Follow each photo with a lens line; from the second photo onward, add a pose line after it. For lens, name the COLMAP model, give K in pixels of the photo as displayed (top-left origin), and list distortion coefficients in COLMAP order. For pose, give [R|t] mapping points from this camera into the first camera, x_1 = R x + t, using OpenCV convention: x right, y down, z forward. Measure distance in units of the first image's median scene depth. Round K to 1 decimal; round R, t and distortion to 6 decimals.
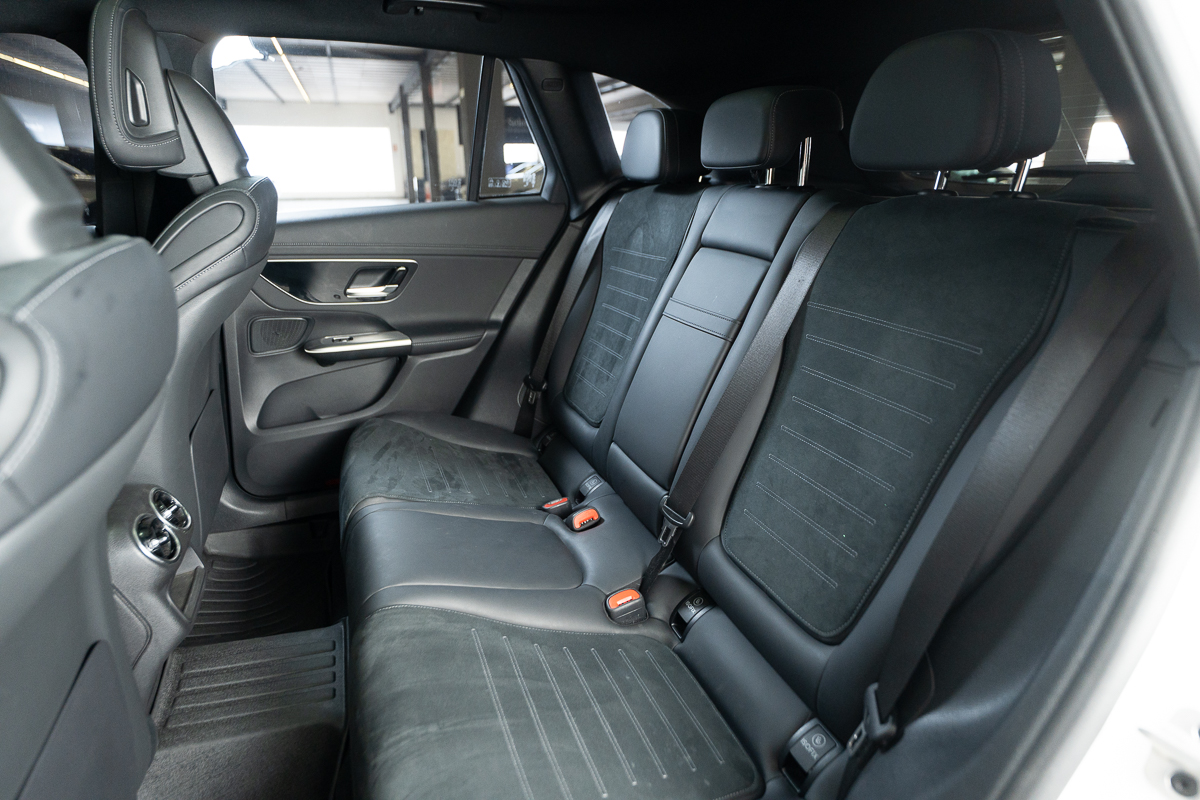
lens RADIAL K [[739.5, 0, 600.0], [0, 739.5, 400.0], [0, 0, 1]] dist [0.006586, 0.001187]
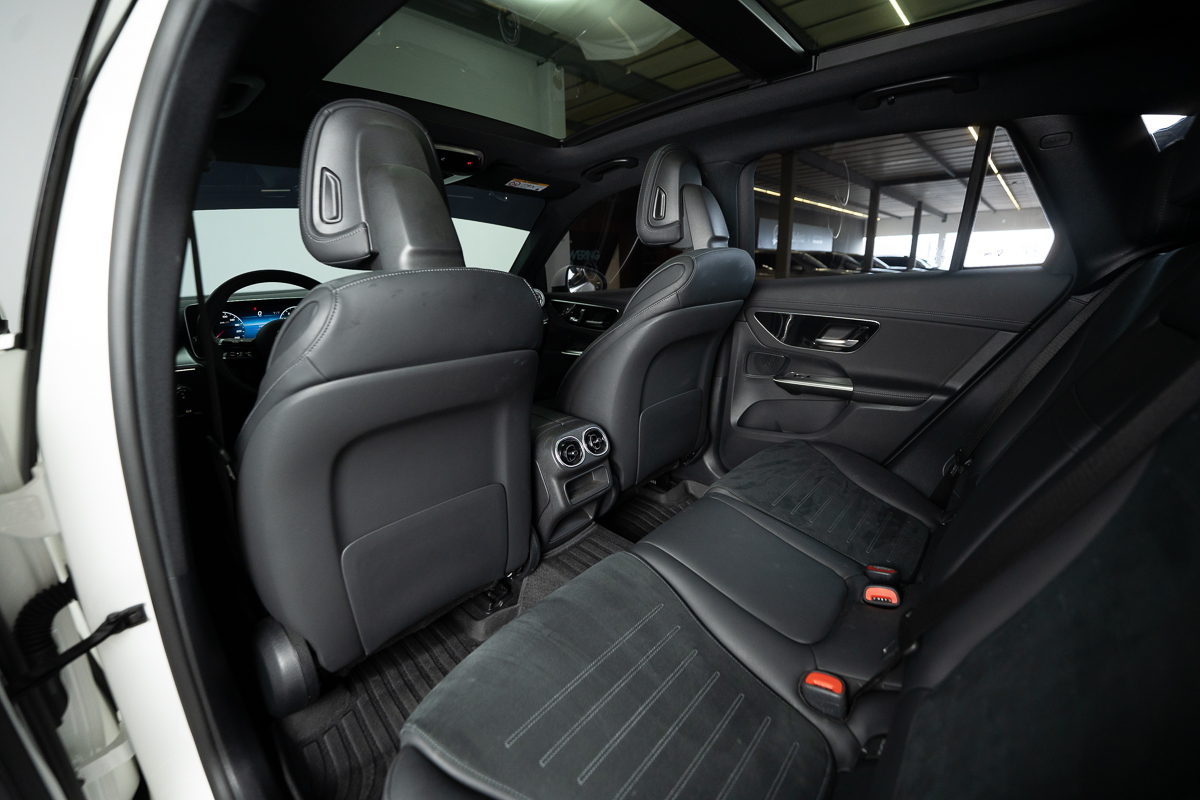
lens RADIAL K [[501.0, 0, 600.0], [0, 501.0, 400.0], [0, 0, 1]] dist [-0.035668, 0.006674]
pose [[0.432772, 0.213418, -0.875877, 0.269581], [-0.254371, 0.961004, 0.108475, -0.046606], [0.864872, 0.175853, 0.470183, 0.296637]]
